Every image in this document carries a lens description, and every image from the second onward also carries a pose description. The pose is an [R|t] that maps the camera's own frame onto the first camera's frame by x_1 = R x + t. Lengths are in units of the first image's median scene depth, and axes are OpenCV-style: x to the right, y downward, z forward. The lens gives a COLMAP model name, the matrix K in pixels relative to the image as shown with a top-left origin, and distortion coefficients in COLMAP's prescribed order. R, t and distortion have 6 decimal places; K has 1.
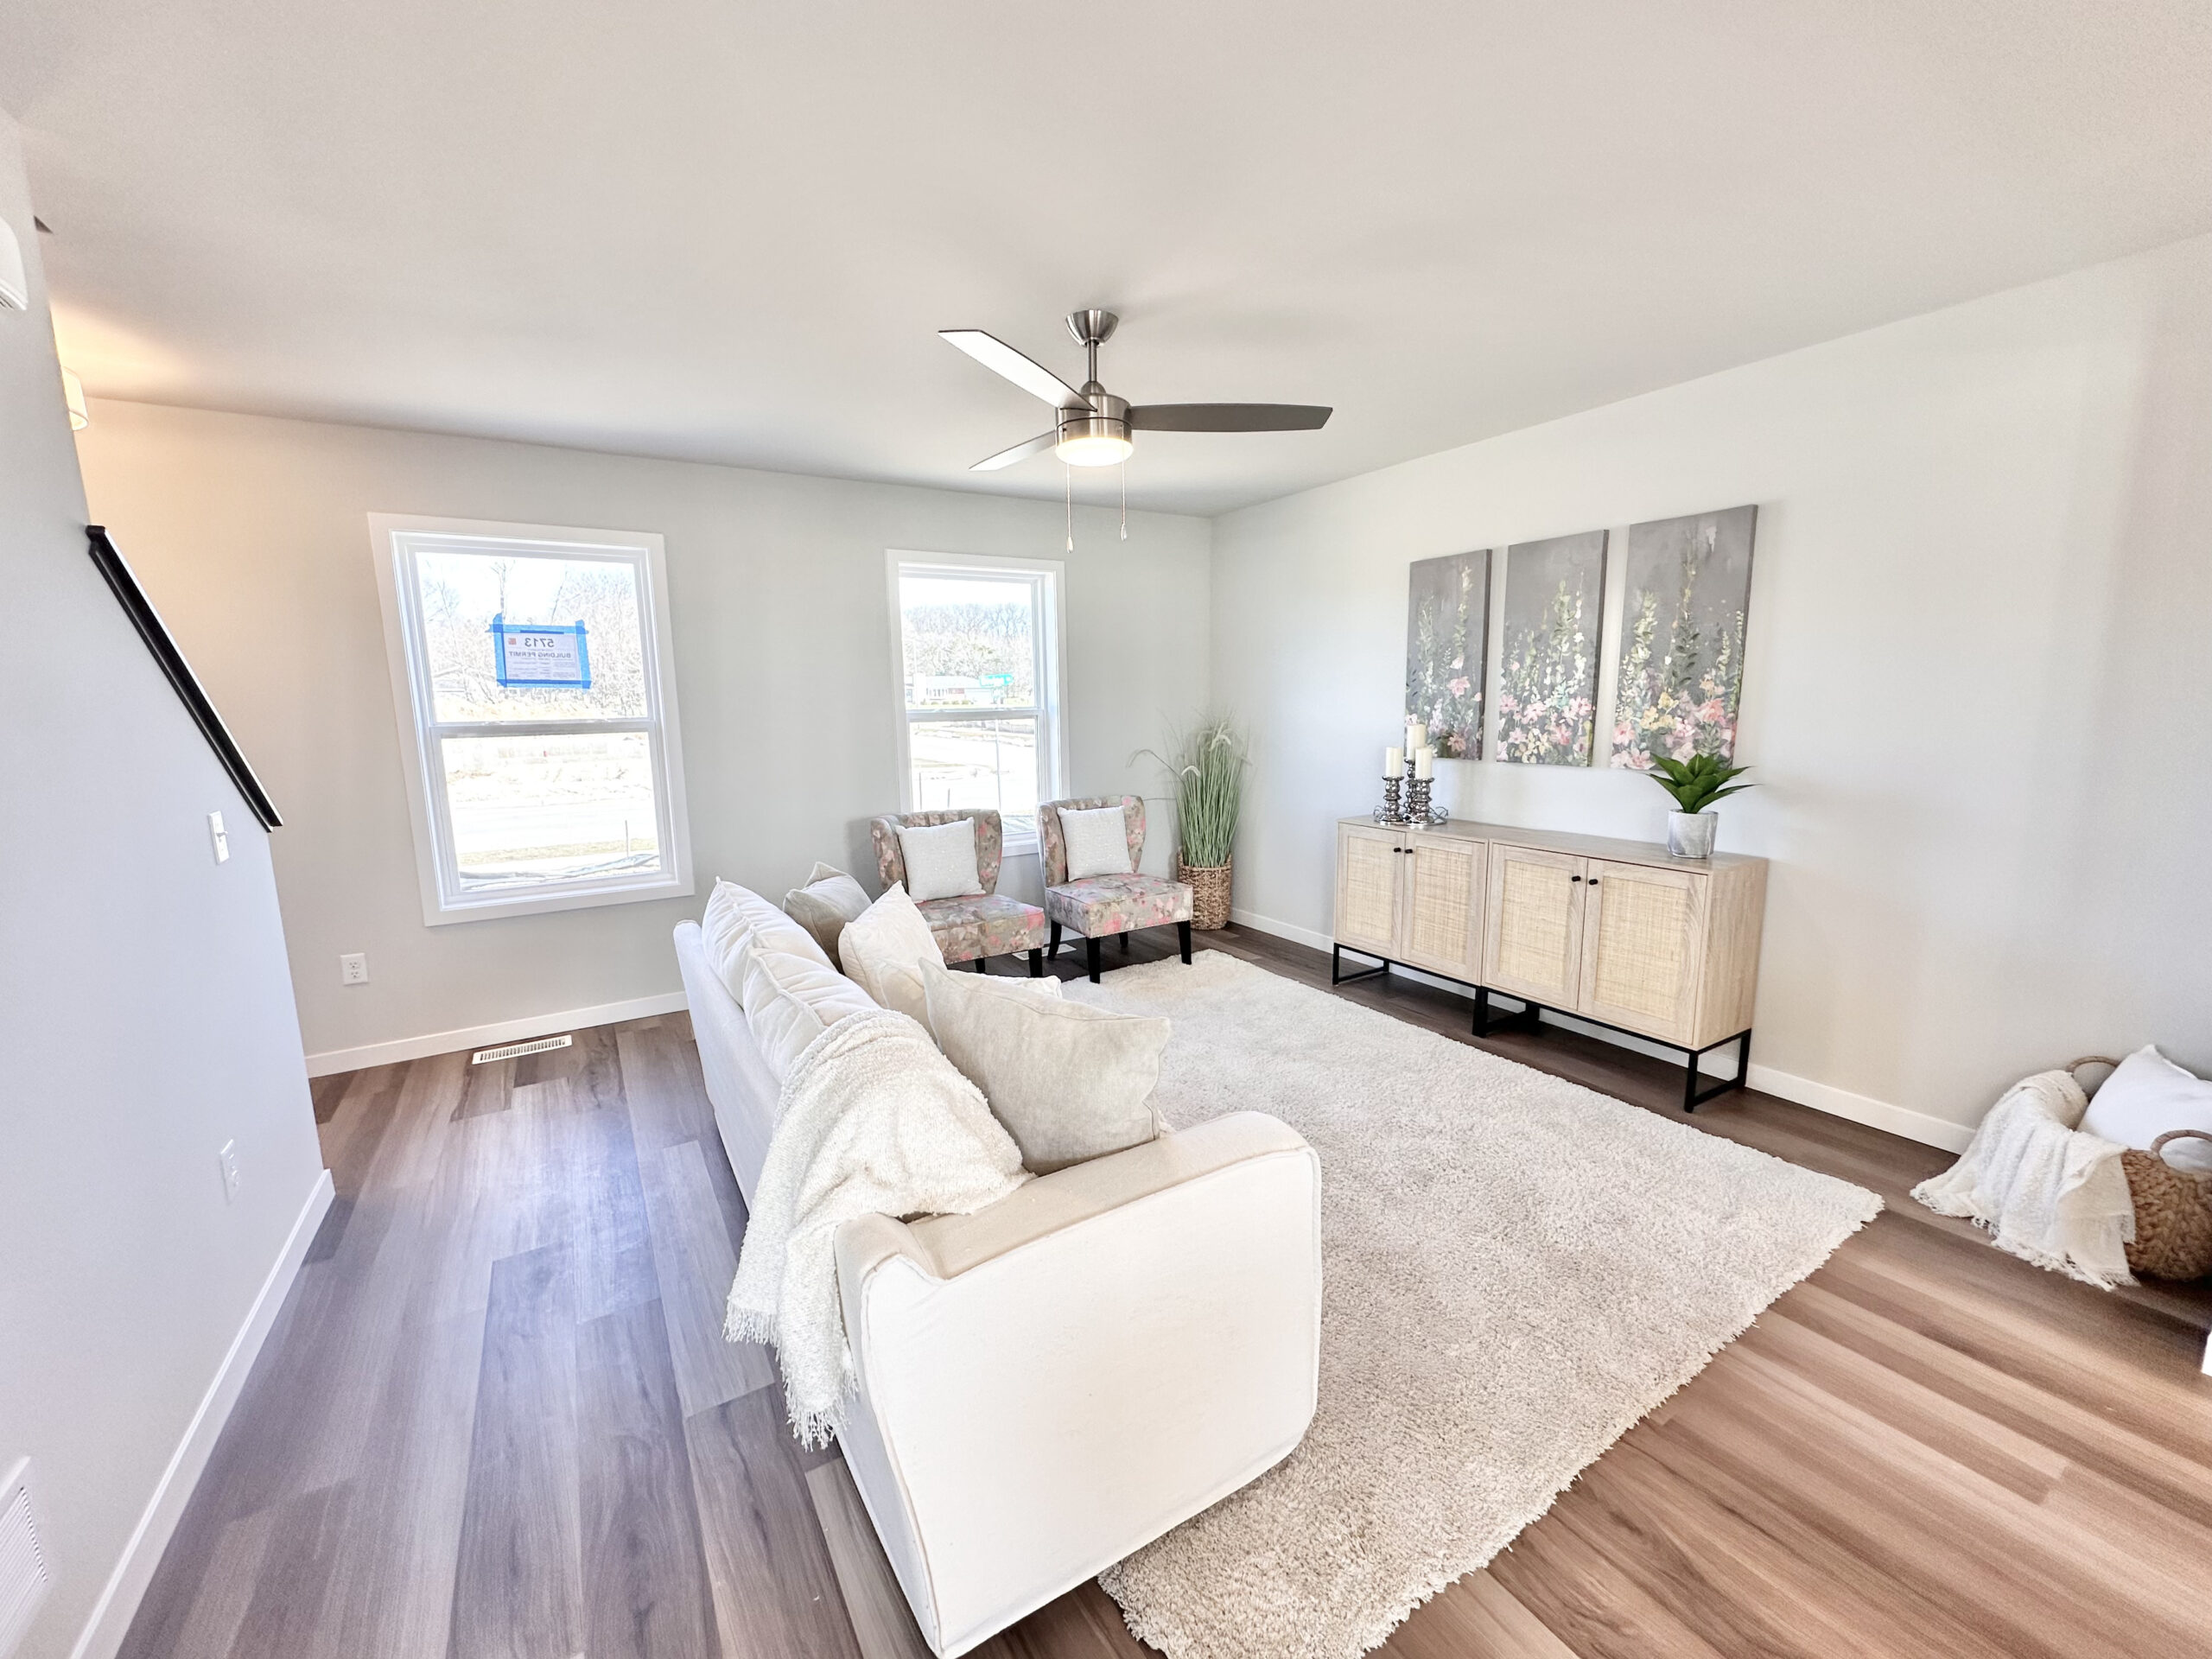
lens RADIAL K [[882.2, 0, 1110.5], [0, 882.2, 827.1], [0, 0, 1]] dist [0.002576, 0.000339]
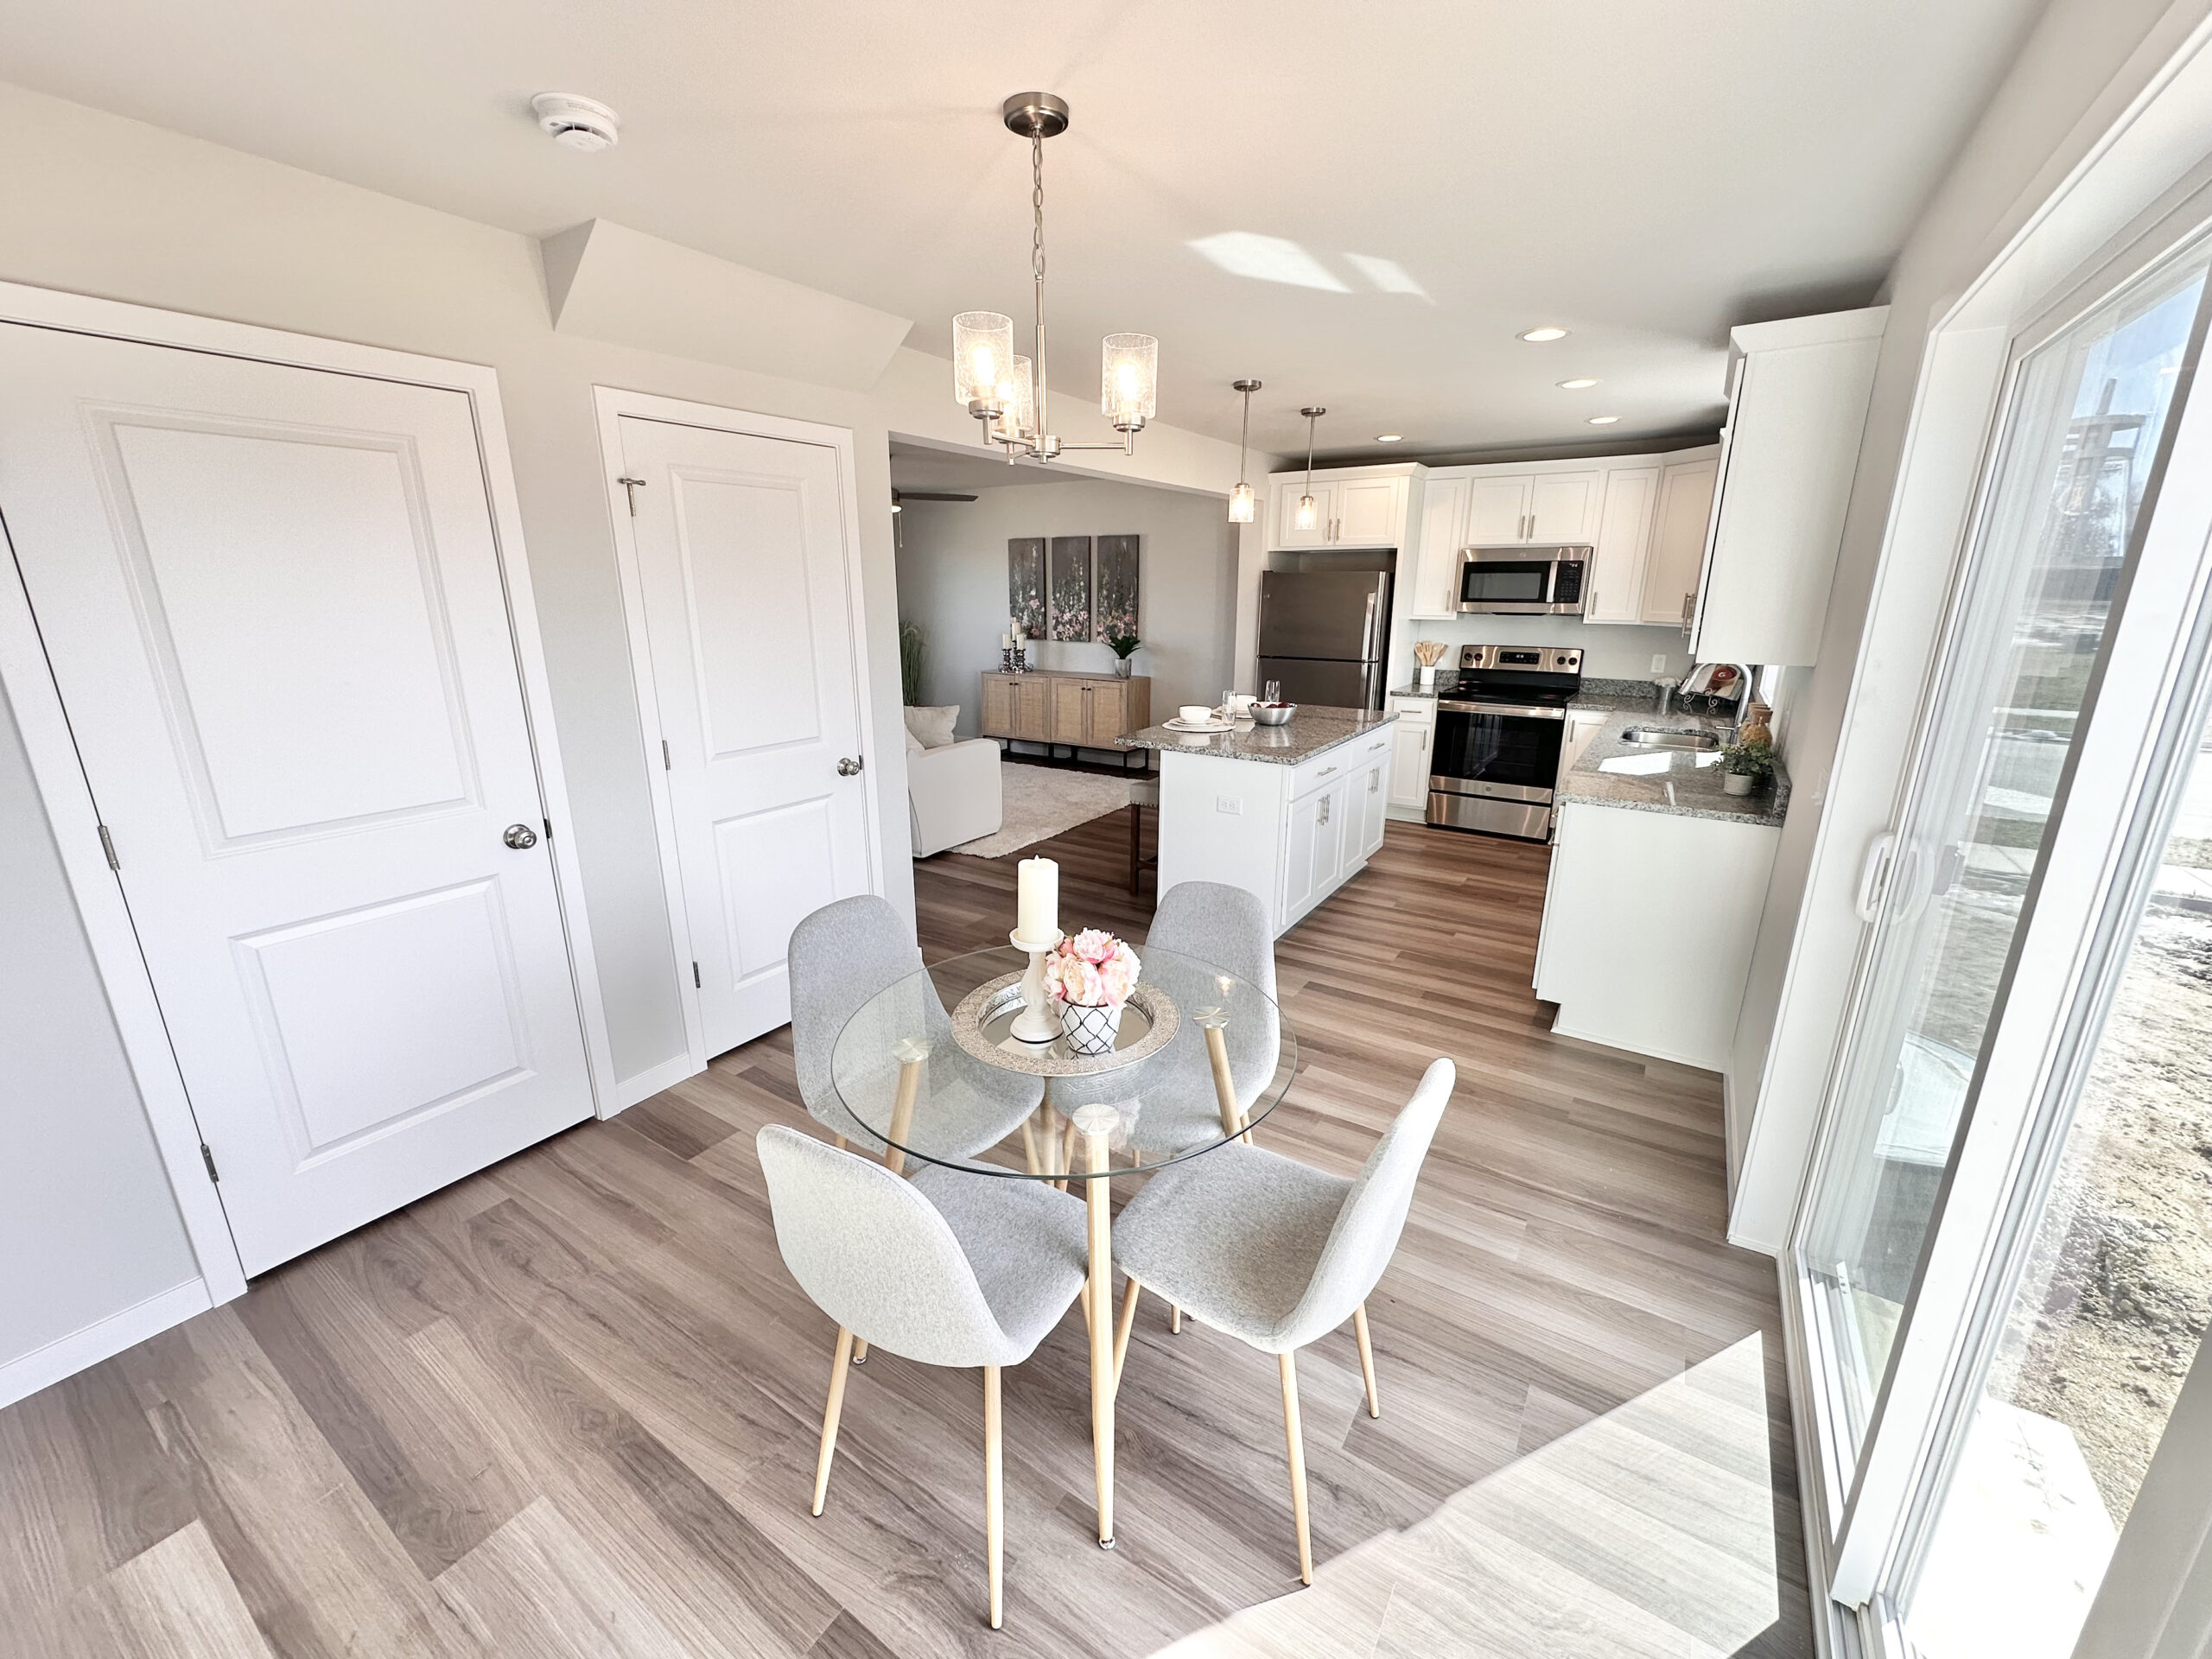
lens RADIAL K [[882.2, 0, 1121.9], [0, 882.2, 831.4], [0, 0, 1]] dist [0.002576, 0.000339]
pose [[0.900895, -0.093747, 0.423792, -0.383115], [0.043079, 0.990887, 0.127617, 0.126112], [-0.431894, -0.096713, 0.896724, -1.098134]]
